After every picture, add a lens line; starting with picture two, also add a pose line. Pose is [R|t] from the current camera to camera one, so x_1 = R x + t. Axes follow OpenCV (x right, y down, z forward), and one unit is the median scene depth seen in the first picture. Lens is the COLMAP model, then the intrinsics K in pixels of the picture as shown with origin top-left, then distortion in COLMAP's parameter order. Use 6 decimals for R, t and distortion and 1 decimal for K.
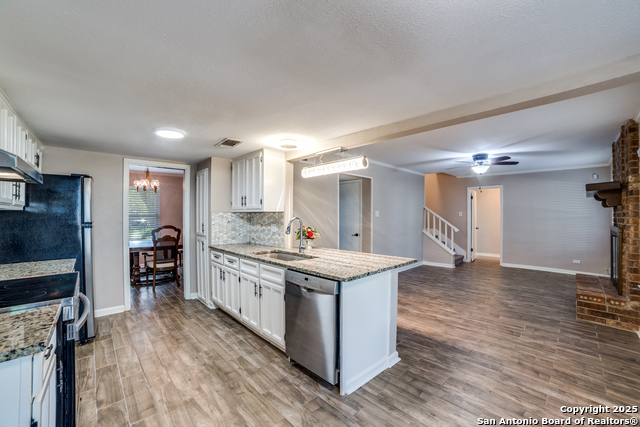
lens RADIAL K [[256.7, 0, 323.3], [0, 256.7, 215.4], [0, 0, 1]] dist [-0.103774, 0.032493]
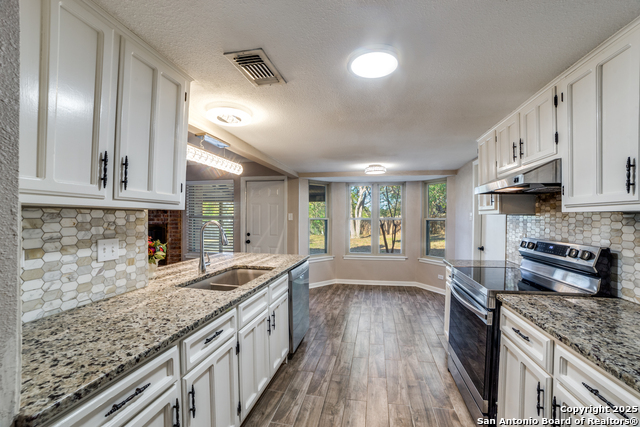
lens RADIAL K [[256.7, 0, 323.3], [0, 256.7, 215.4], [0, 0, 1]] dist [-0.103774, 0.032493]
pose [[-0.564540, 0.003218, 0.825400, -0.840281], [-0.009226, 0.999905, -0.010209, -0.003024], [-0.825354, -0.013378, -0.564457, 1.159955]]
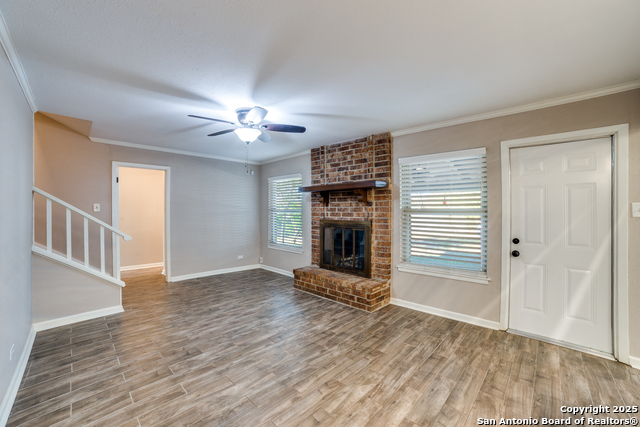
lens RADIAL K [[256.7, 0, 323.3], [0, 256.7, 215.4], [0, 0, 1]] dist [-0.103774, 0.032493]
pose [[-0.048453, -0.017100, 0.998679, 0.004000], [-0.004832, 0.999846, 0.016886, 0.002758], [-0.998814, -0.004007, -0.048528, 1.400486]]
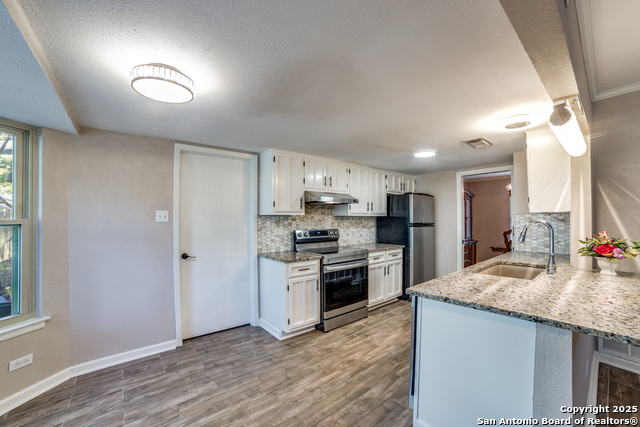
lens RADIAL K [[256.7, 0, 323.3], [0, 256.7, 215.4], [0, 0, 1]] dist [-0.103774, 0.032493]
pose [[-0.068323, -0.020264, -0.997457, 0.597649], [0.005449, 0.999771, -0.020684, 0.005682], [0.997648, -0.006849, -0.068197, 0.473618]]
